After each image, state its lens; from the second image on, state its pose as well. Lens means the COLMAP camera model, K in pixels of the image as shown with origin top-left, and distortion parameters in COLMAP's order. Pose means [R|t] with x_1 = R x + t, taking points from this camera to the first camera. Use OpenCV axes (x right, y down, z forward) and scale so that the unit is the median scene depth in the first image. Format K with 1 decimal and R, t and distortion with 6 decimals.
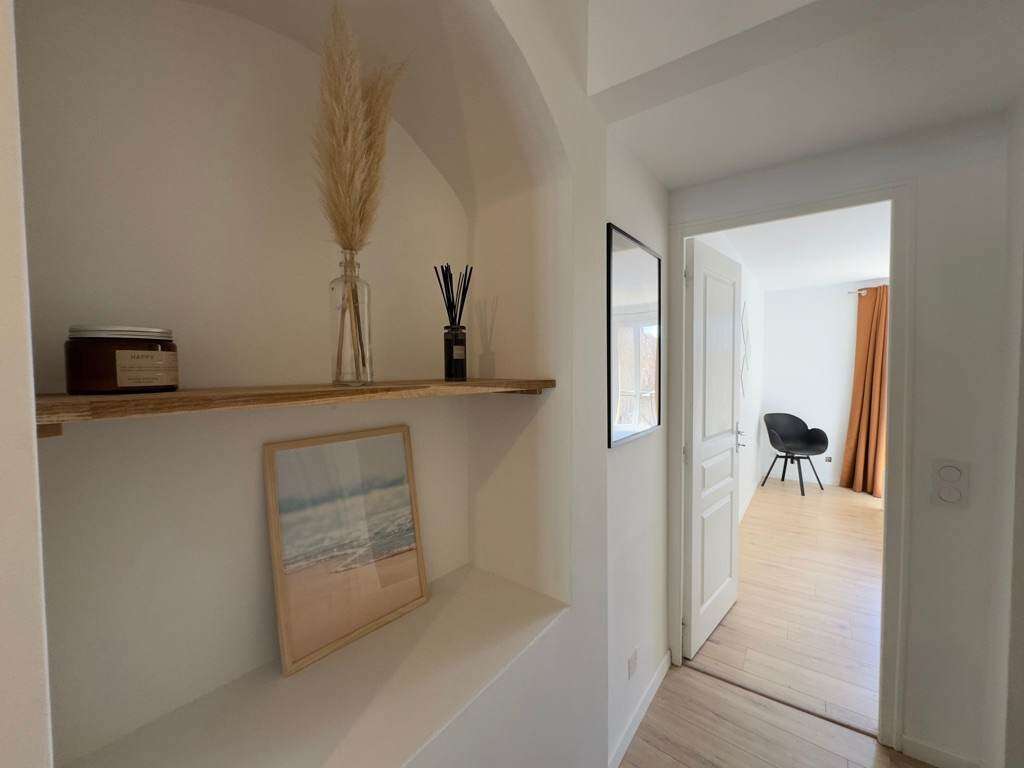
lens RADIAL K [[413.1, 0, 512.1], [0, 413.1, 384.4], [0, 0, 1]] dist [0.000195, 0.000000]
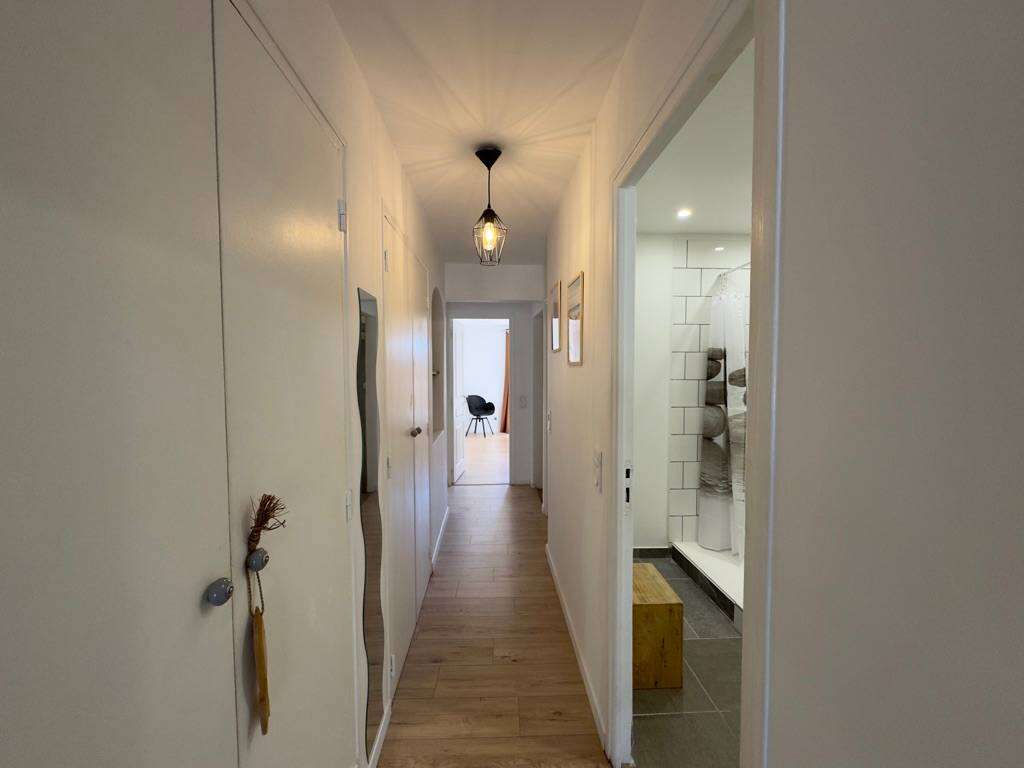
lens RADIAL K [[413.1, 0, 510.8], [0, 413.1, 383.5], [0, 0, 1]] dist [0.000195, 0.000000]
pose [[0.767772, -0.020981, 0.640380, -0.397879], [0.022390, 0.999732, 0.005910, 0.013765], [-0.640332, 0.009801, 0.768036, -0.514231]]
